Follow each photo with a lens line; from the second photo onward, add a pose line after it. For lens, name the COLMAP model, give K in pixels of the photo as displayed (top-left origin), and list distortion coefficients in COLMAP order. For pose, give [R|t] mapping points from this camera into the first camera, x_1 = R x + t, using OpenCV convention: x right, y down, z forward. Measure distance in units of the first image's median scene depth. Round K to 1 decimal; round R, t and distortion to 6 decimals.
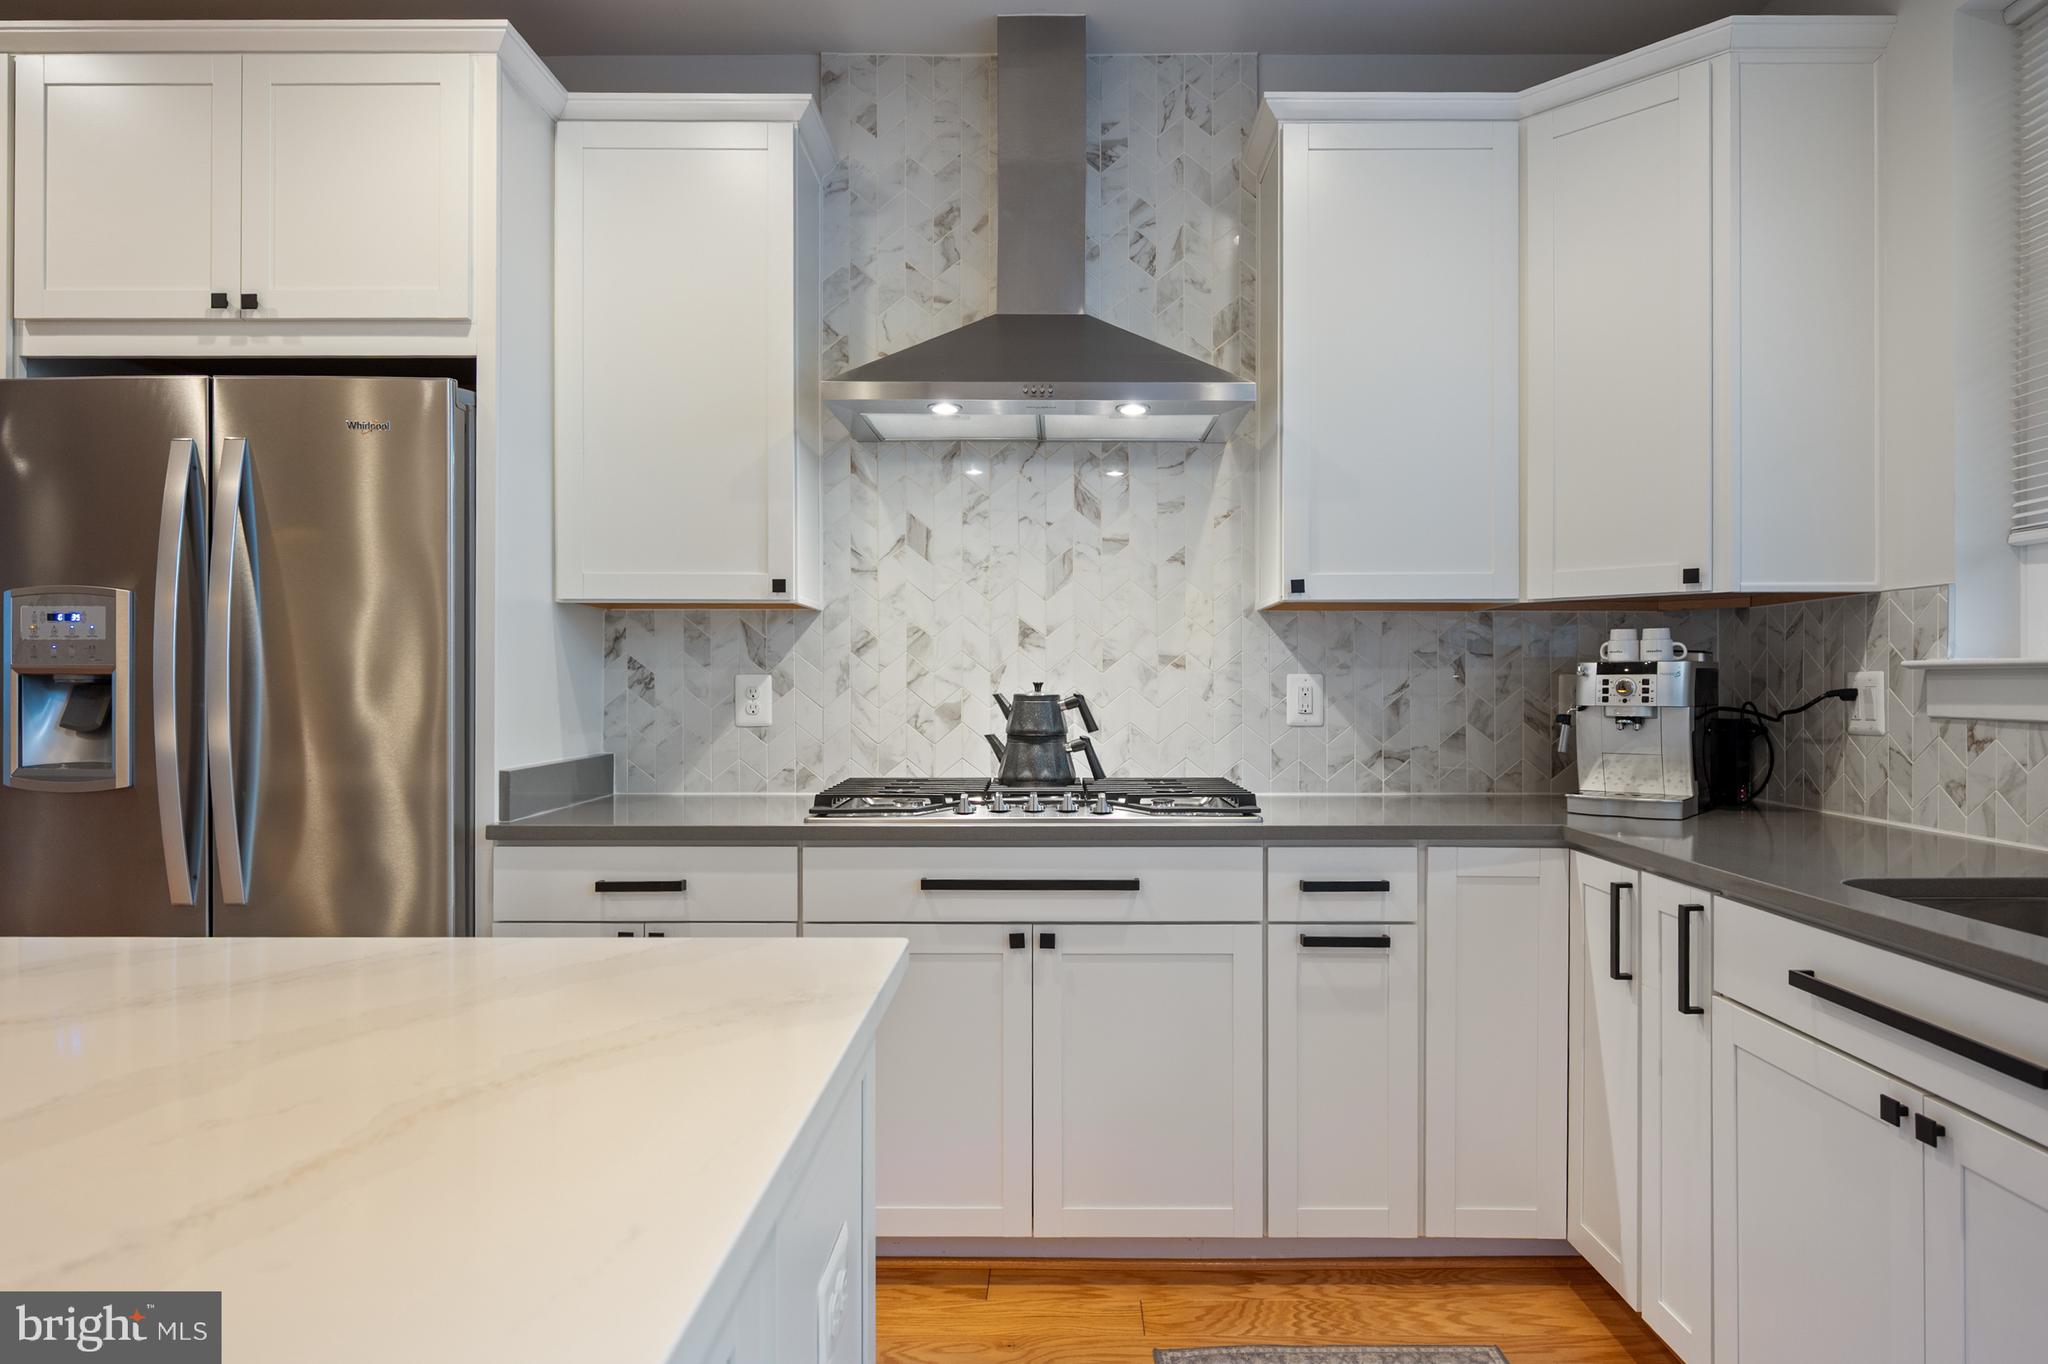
lens RADIAL K [[1219.9, 0, 1055.4], [0, 1219.9, 686.3], [0, 0, 1]] dist [-0.002620, 0.001876]
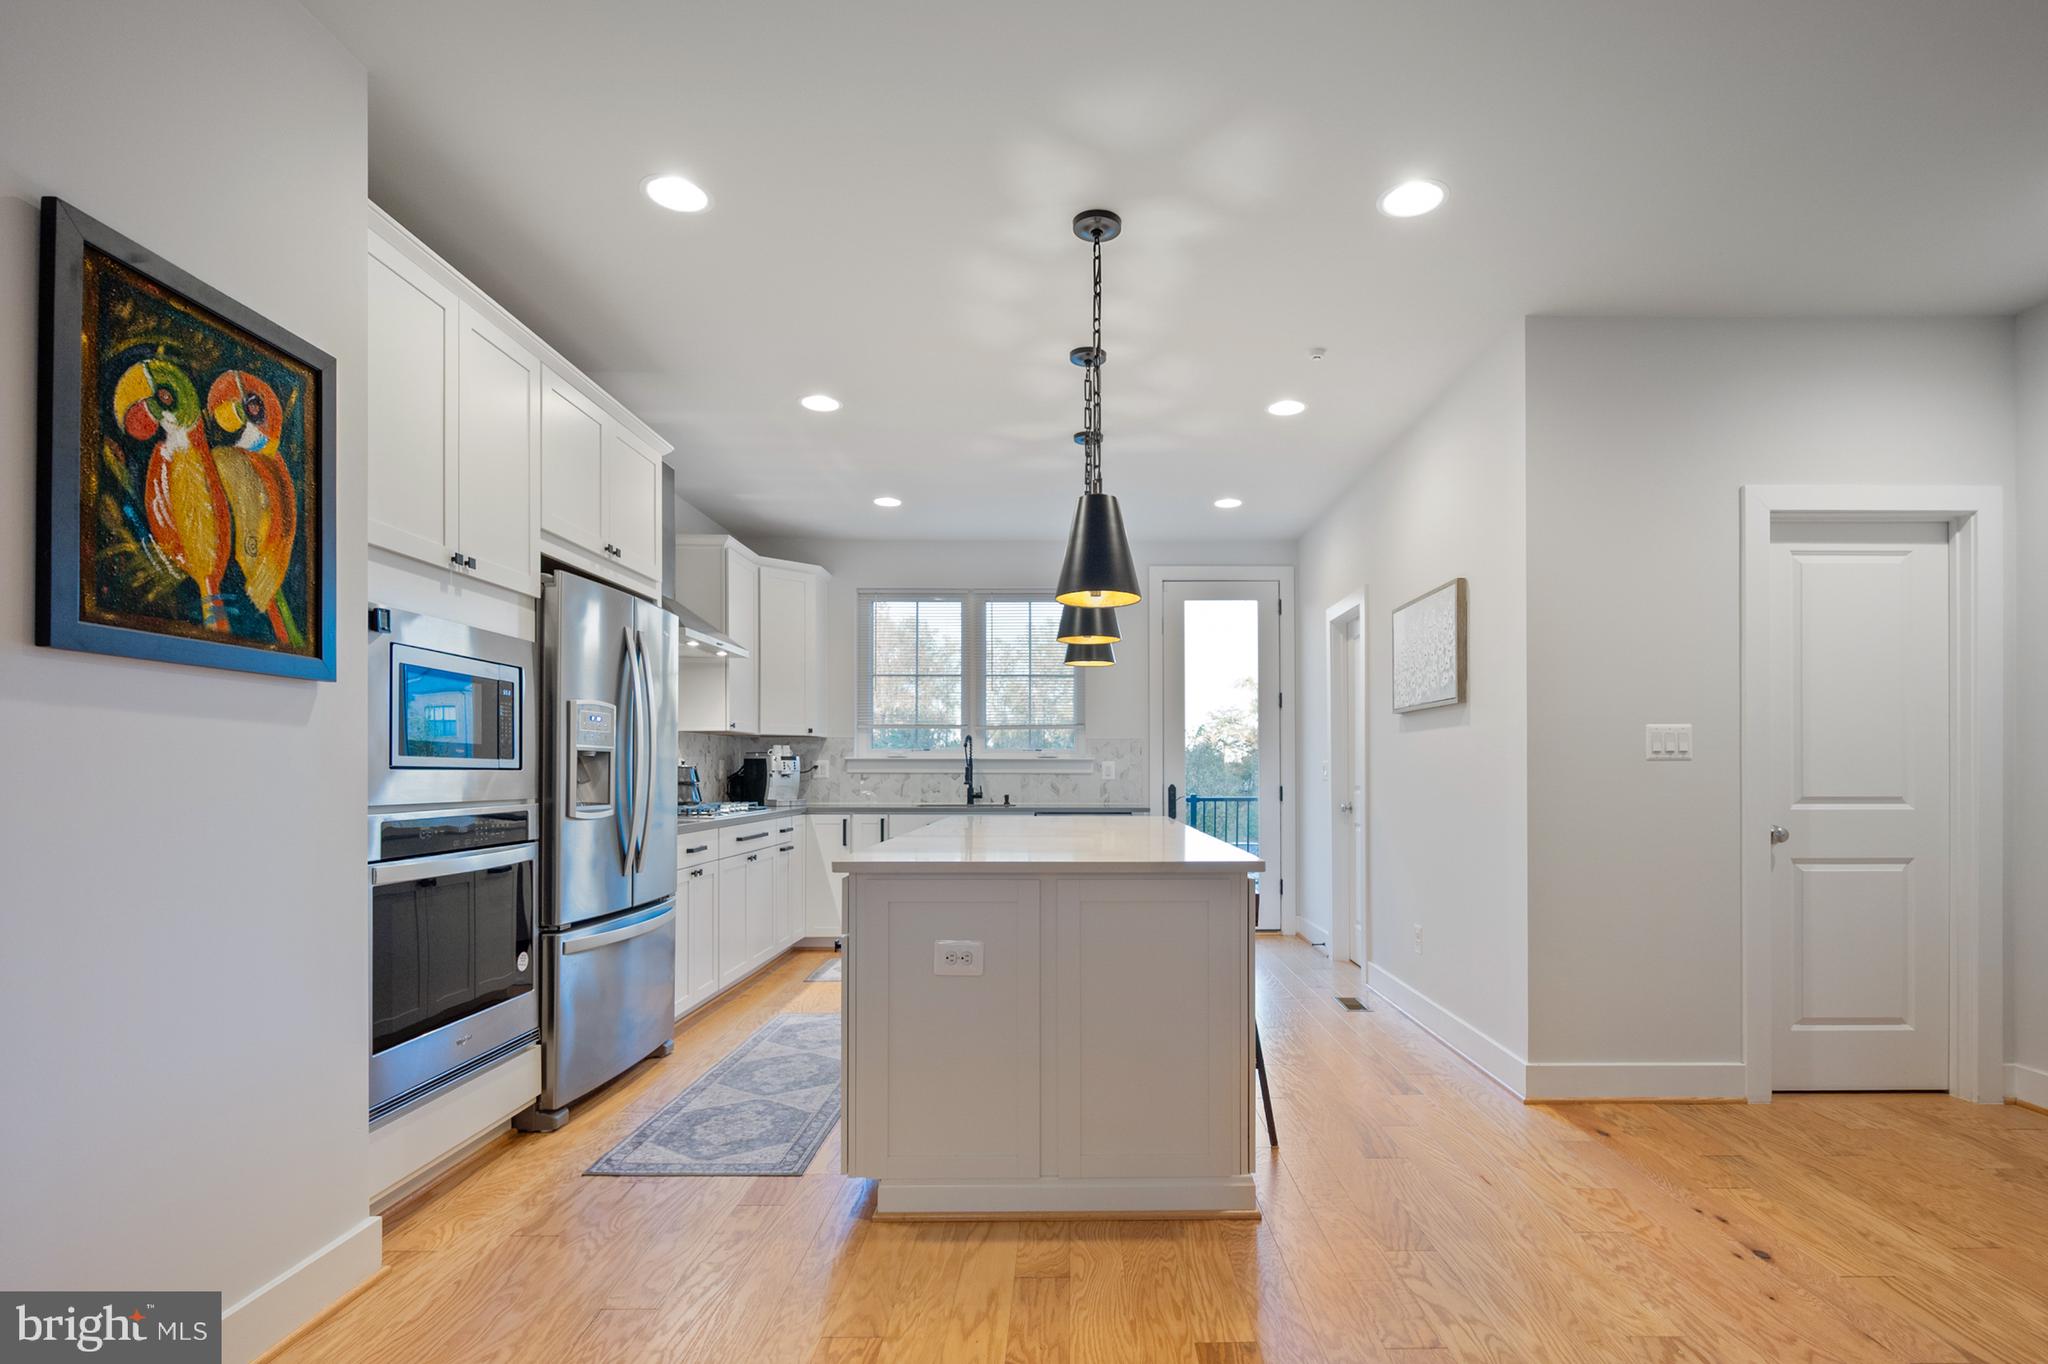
lens RADIAL K [[983.3, 0, 1082.5], [0, 983.3, 765.3], [0, 0, 1]] dist [0.000288, -0.000252]
pose [[-0.014797, 0.005365, 0.999876, -1.722084], [0.001404, 0.999985, -0.005344, 0.014580], [-0.999890, 0.001325, -0.014804, 0.246619]]
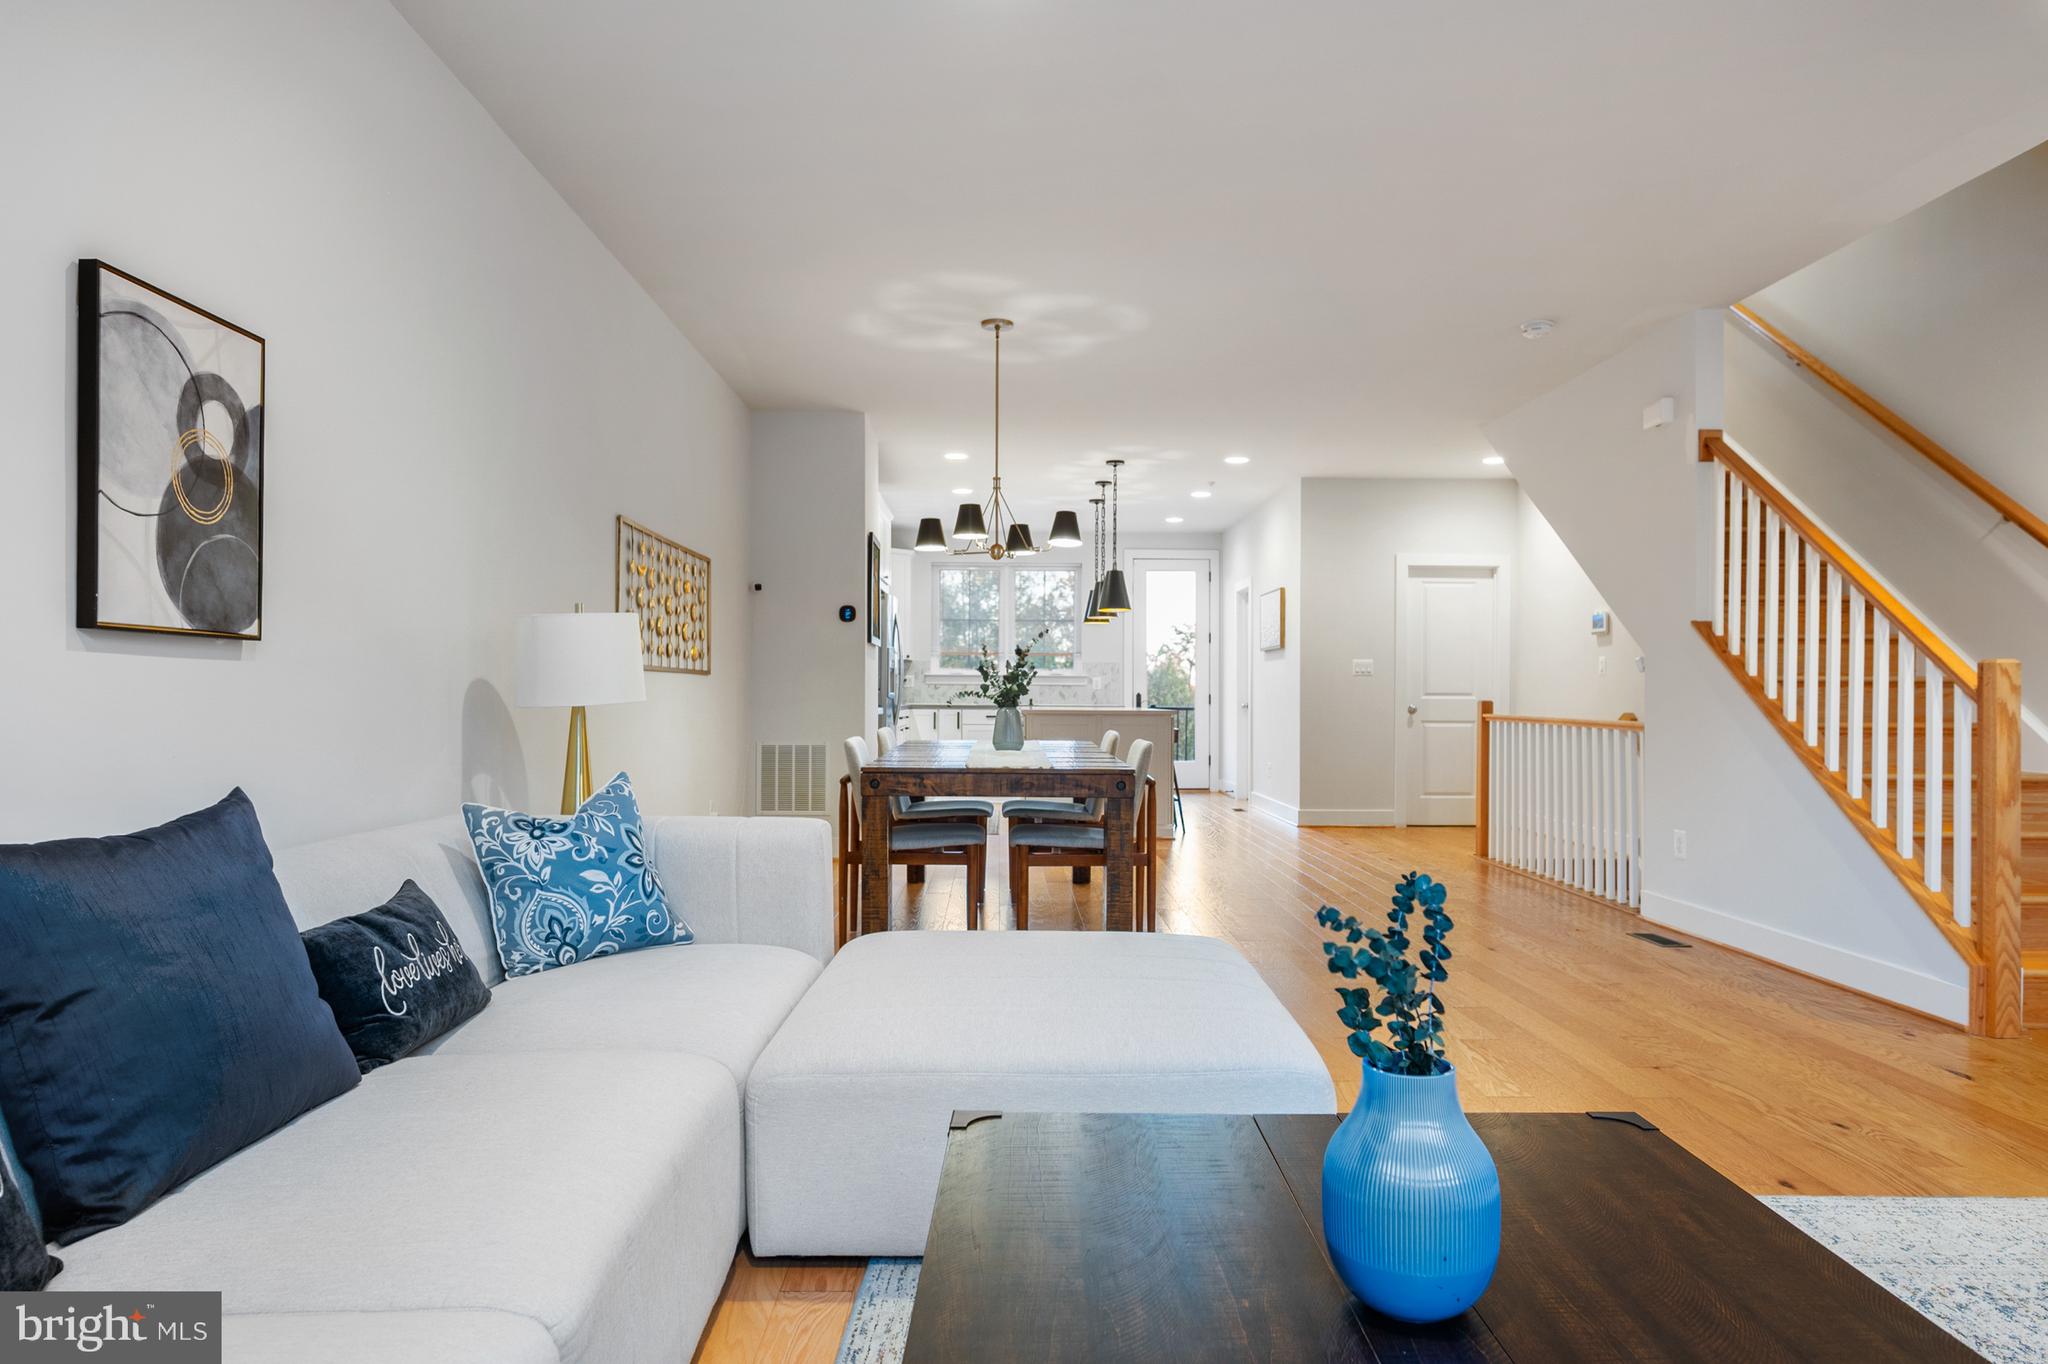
lens RADIAL K [[1227.0, 0, 1036.9], [0, 1227.0, 700.6], [0, 0, 1]] dist [-0.005506, -0.000690]
pose [[-0.031957, -0.003989, 0.999481, -3.758933], [-0.003763, 0.999985, 0.003871, 0.059382], [-0.999482, -0.003638, -0.031972, 0.501603]]
